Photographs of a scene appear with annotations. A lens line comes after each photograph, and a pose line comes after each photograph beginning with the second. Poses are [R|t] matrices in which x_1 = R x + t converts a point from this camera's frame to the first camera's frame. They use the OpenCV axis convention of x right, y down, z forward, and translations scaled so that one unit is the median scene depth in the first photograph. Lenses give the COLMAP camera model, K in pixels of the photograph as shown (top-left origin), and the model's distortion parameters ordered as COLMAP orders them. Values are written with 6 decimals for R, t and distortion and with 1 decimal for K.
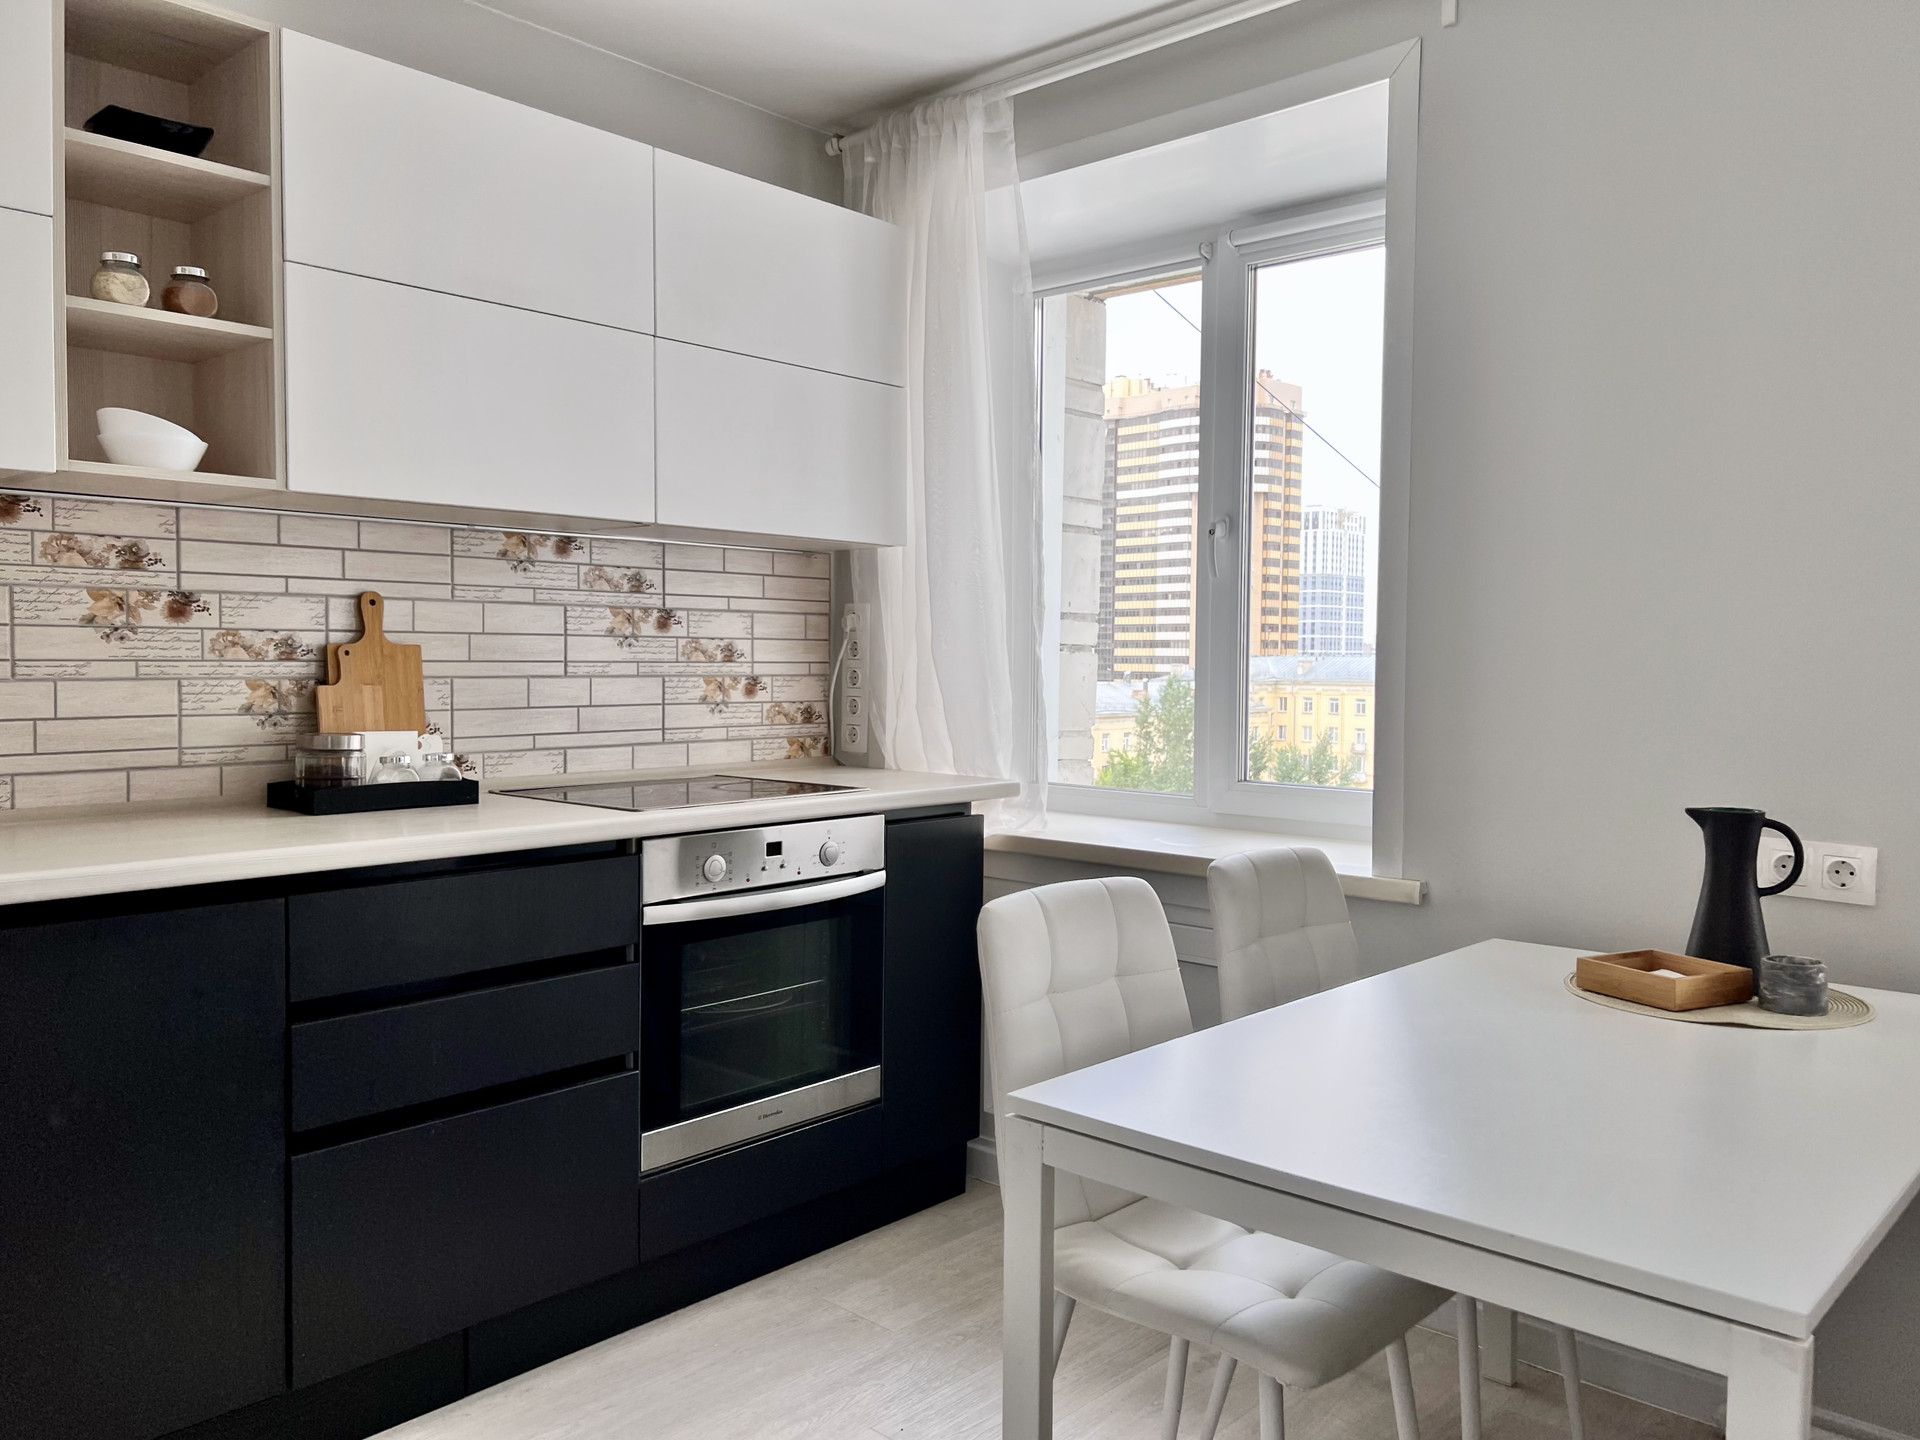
lens RADIAL K [[1447.8, 0, 966.8], [0, 1447.8, 723.5], [0, 0, 1]] dist [0.039878, -0.040272]
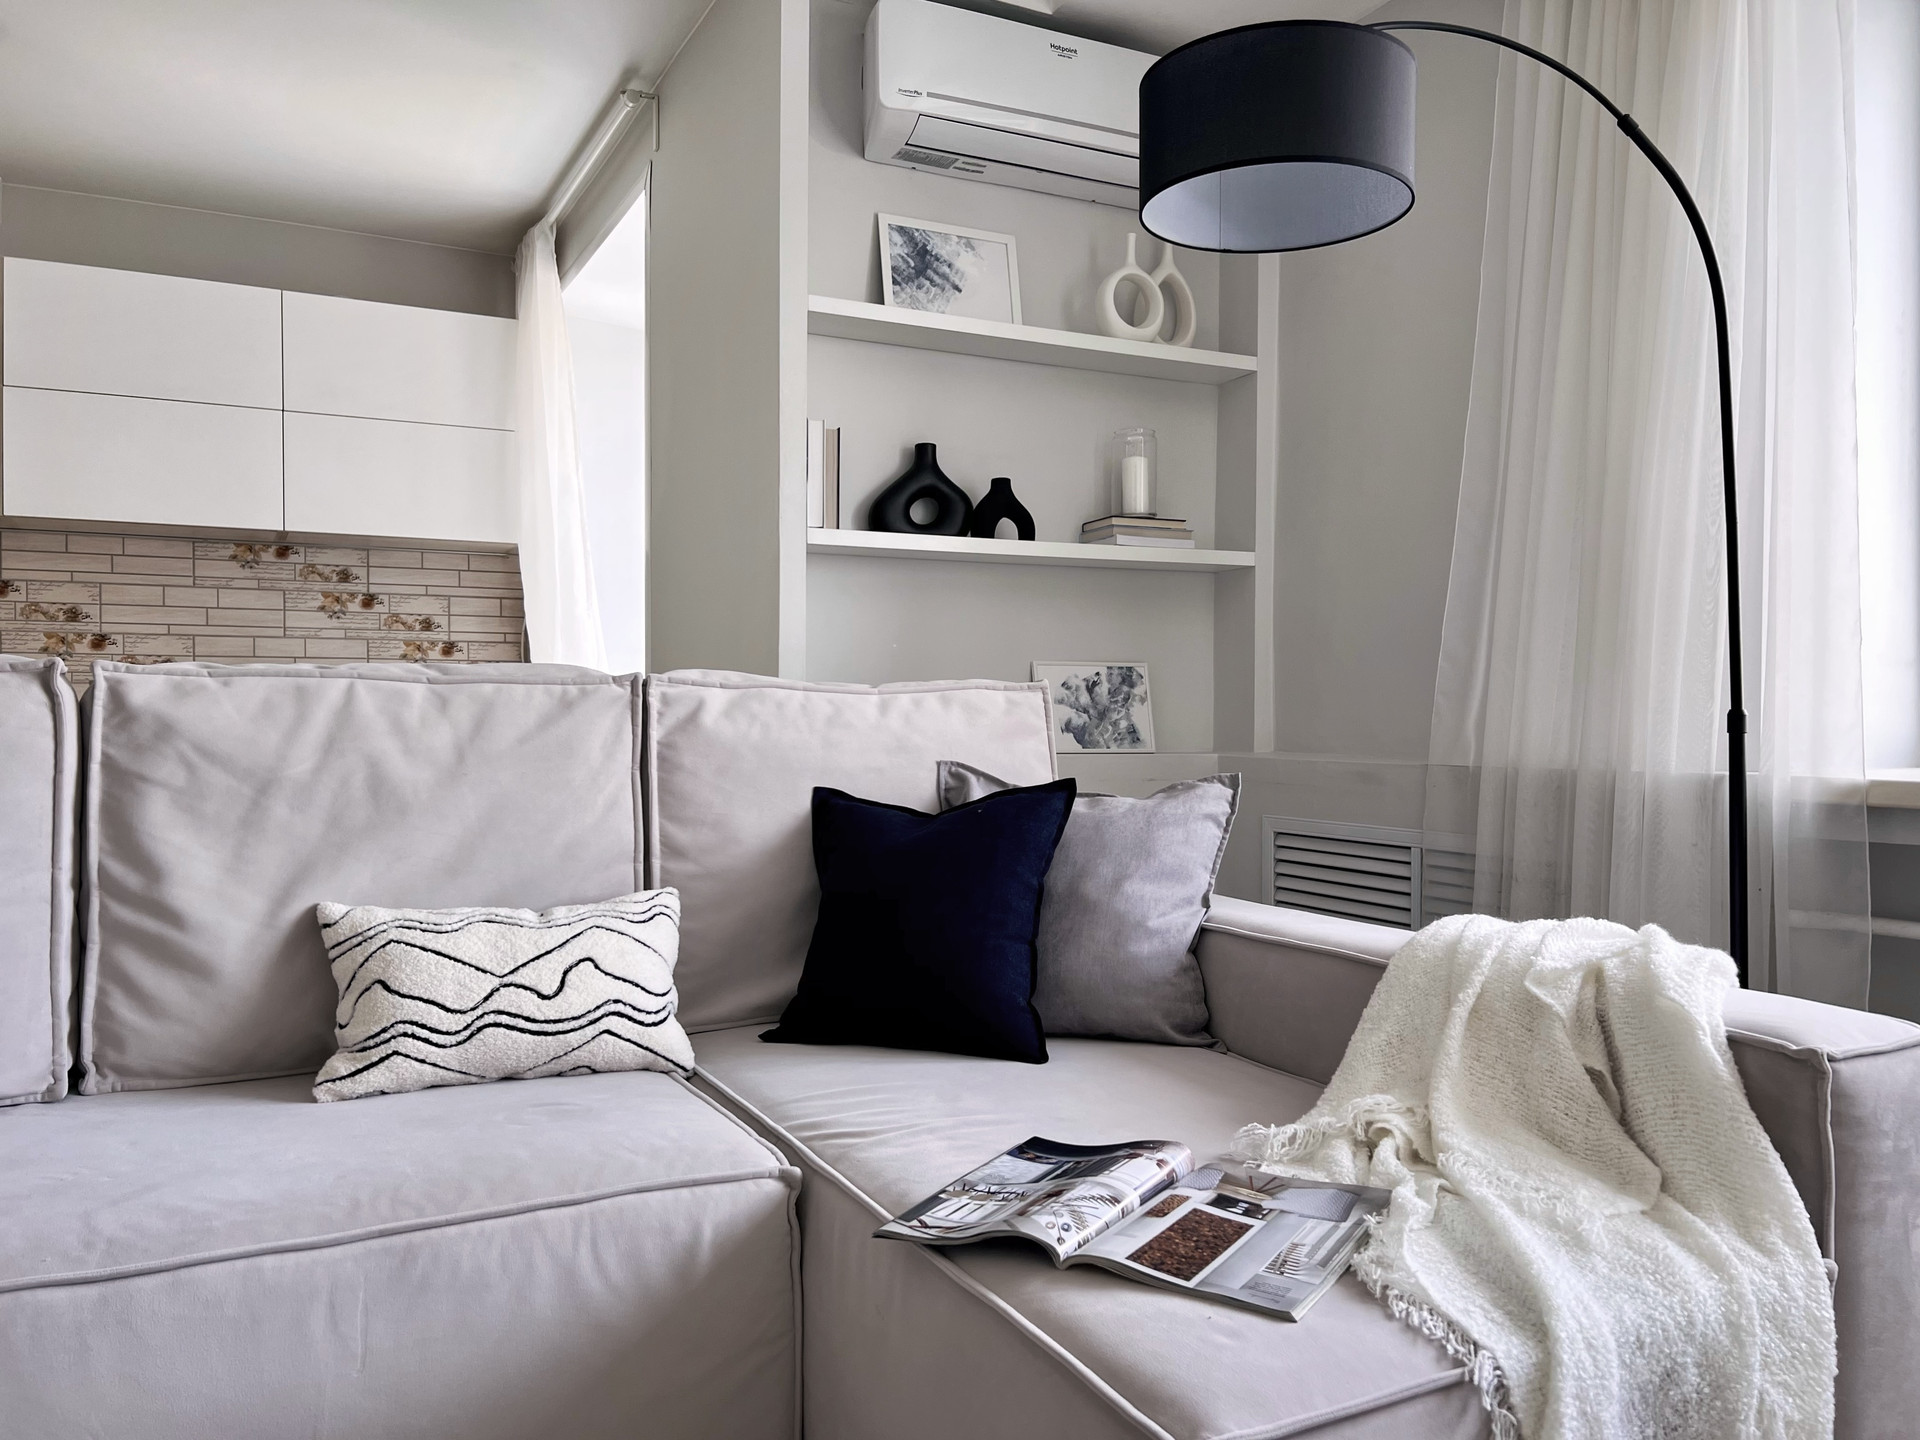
lens RADIAL K [[1447.8, 0, 985.0], [0, 1447.8, 722.0], [0, 0, 1]] dist [0.039878, -0.040272]
pose [[0.935410, -0.010150, -0.353419, 1.046623], [-0.007683, 0.998768, -0.049018, 0.138103], [0.353482, 0.048567, 0.934180, -0.170675]]
